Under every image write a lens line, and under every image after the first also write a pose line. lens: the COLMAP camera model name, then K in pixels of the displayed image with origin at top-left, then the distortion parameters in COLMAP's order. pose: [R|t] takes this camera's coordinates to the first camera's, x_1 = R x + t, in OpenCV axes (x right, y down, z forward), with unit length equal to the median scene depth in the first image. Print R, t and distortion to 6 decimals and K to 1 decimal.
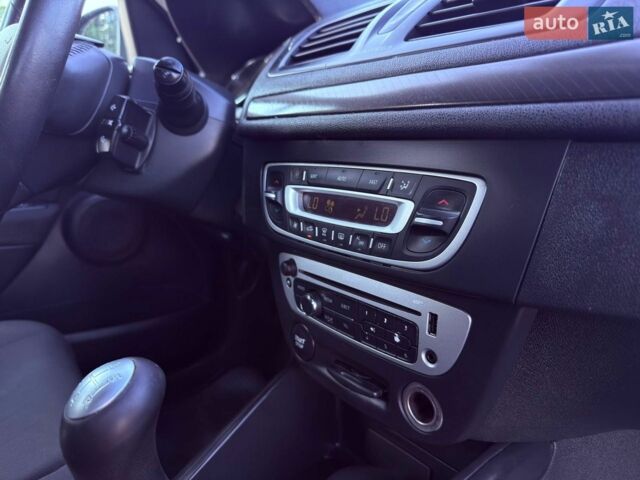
lens RADIAL K [[468.1, 0, 320.0], [0, 468.1, 240.0], [0, 0, 1]] dist [-0.002983, -0.001914]
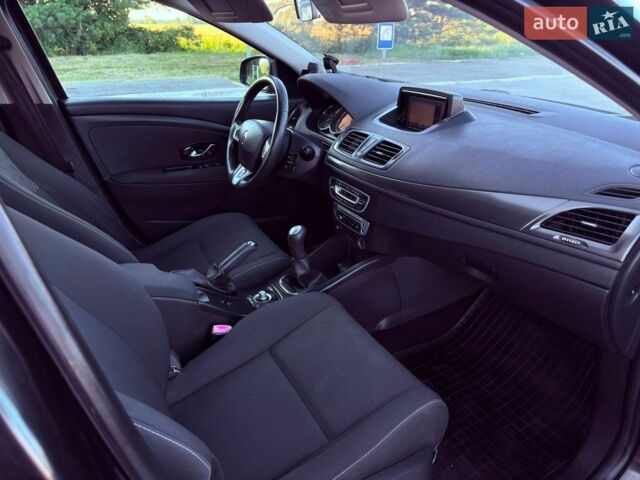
lens RADIAL K [[468.1, 0, 320.0], [0, 468.1, 240.0], [0, 0, 1]] dist [-0.002983, -0.001914]
pose [[0.983067, 0.088060, -0.160700, 0.536739], [-0.053114, 0.976248, 0.210044, -0.564828], [0.175380, -0.197952, 0.964395, -3.265881]]
